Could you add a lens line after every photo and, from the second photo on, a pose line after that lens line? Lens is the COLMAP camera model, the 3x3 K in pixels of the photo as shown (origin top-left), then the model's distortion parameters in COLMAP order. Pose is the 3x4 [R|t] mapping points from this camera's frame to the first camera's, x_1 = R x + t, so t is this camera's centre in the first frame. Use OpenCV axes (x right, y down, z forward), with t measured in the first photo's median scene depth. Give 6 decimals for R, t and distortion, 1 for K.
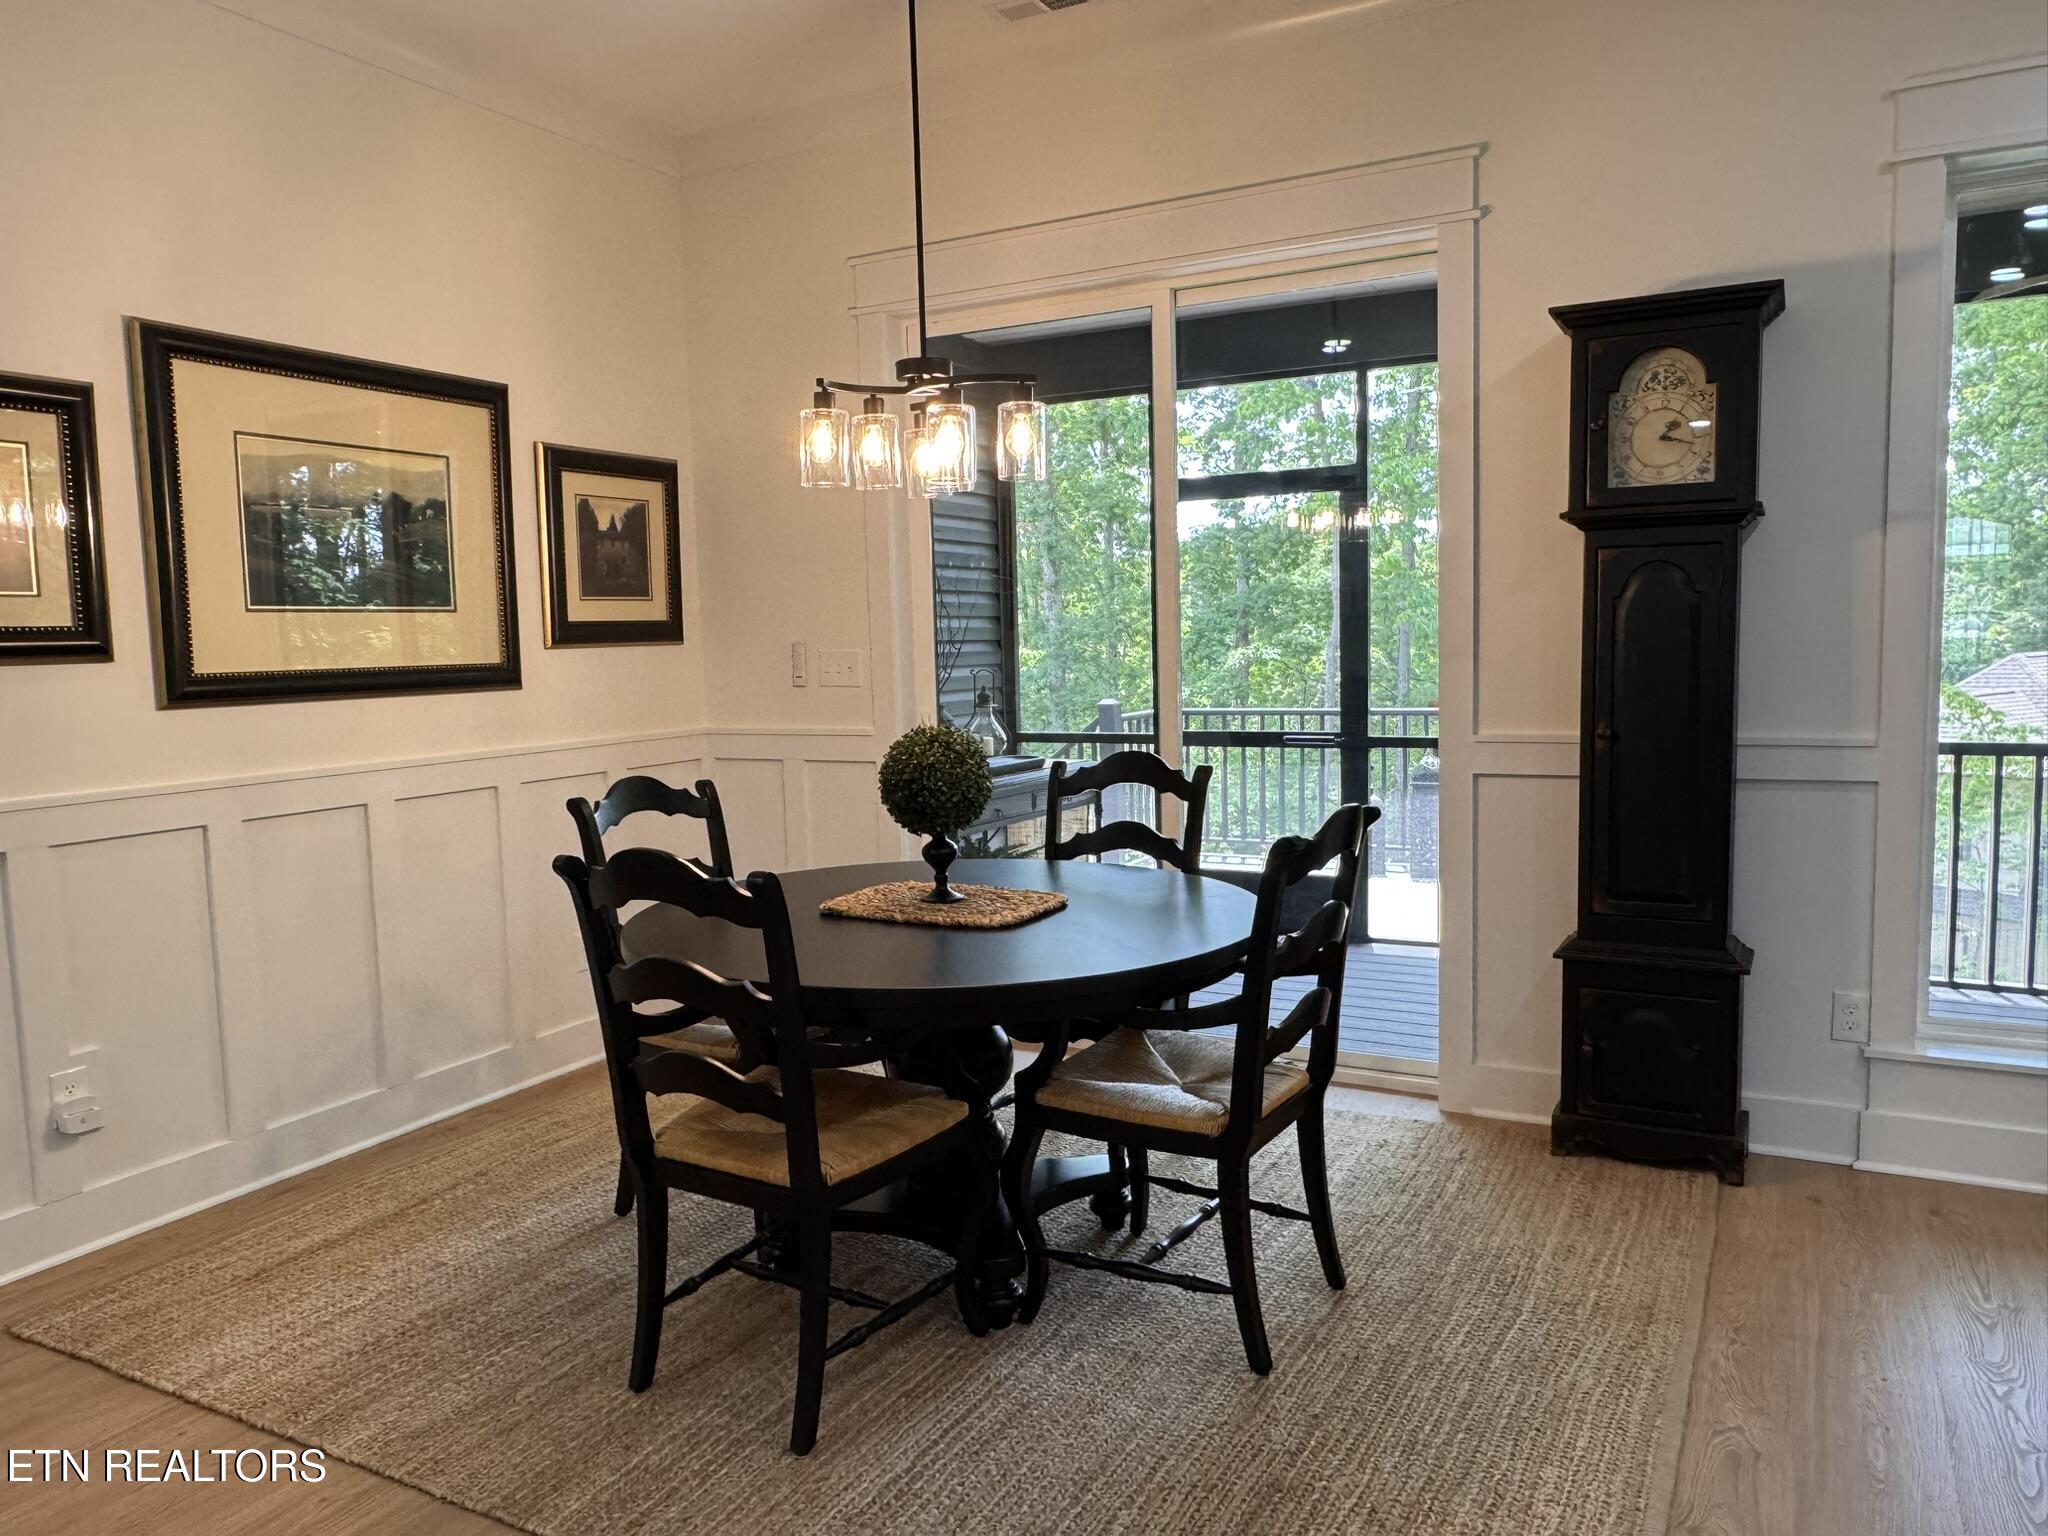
lens RADIAL K [[1438.9, 0, 1020.9], [0, 1438.9, 769.3], [0, 0, 1]] dist [-0.012903, -0.001670]
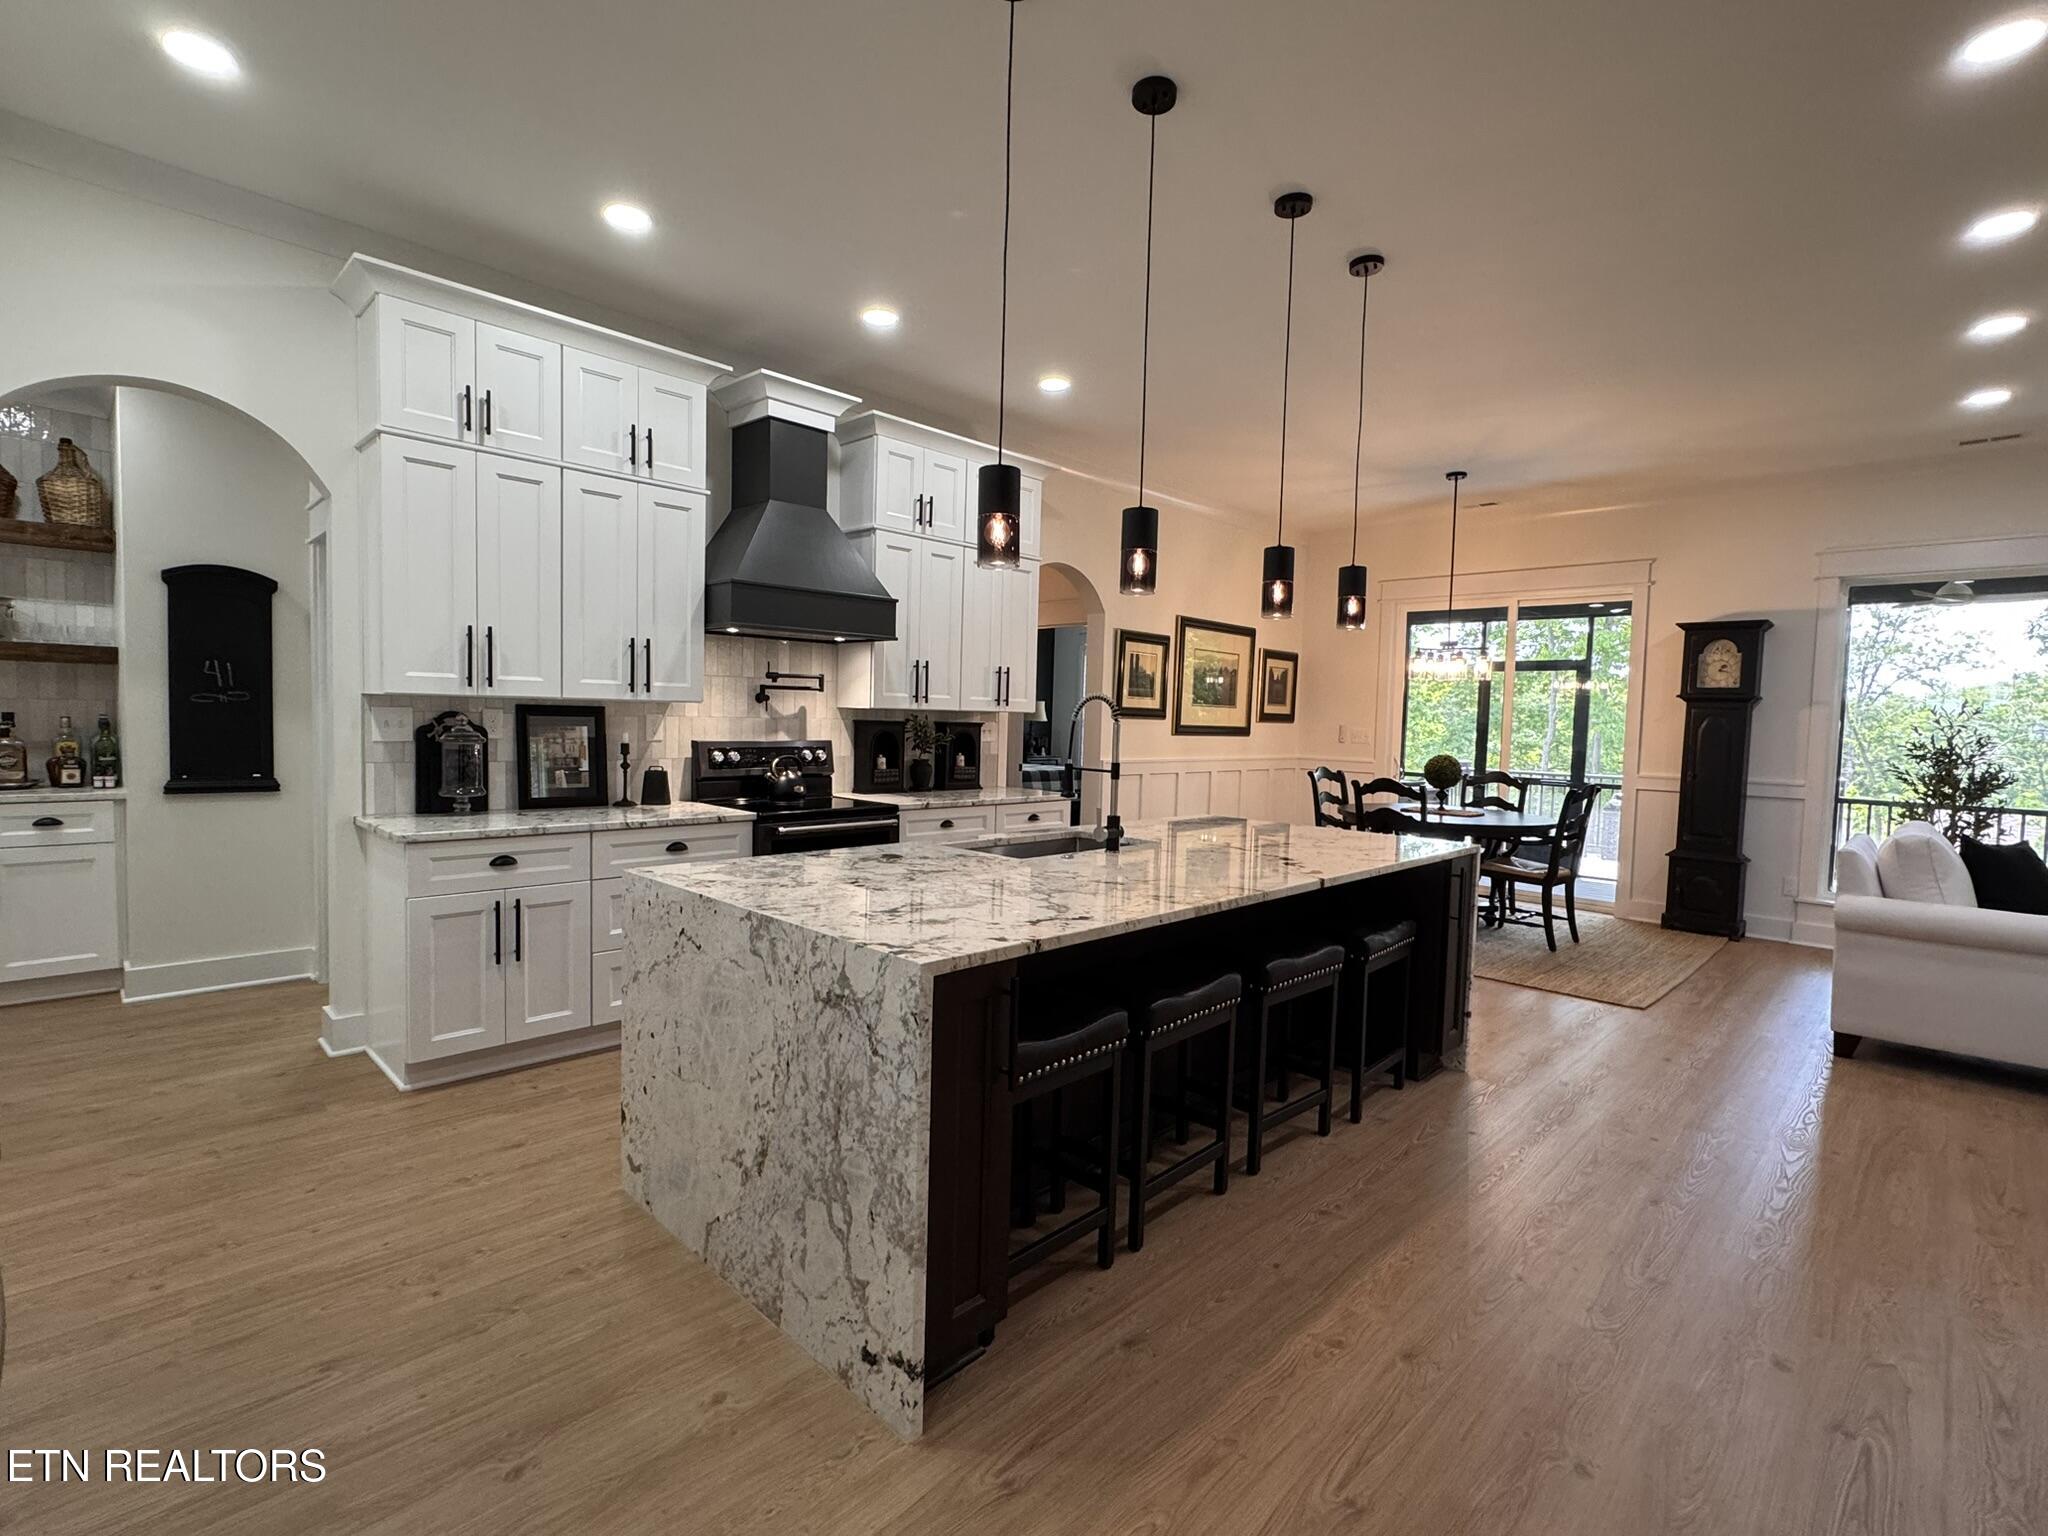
lens RADIAL K [[962.2, 0, 1026.7], [0, 962.2, 756.6], [0, 0, 1]] dist [0.004183, 0.000563]
pose [[0.961310, 0.066468, -0.267330, -0.319176], [-0.080964, 0.995765, -0.043561, 0.119986], [0.263302, 0.063520, 0.962620, -1.094601]]
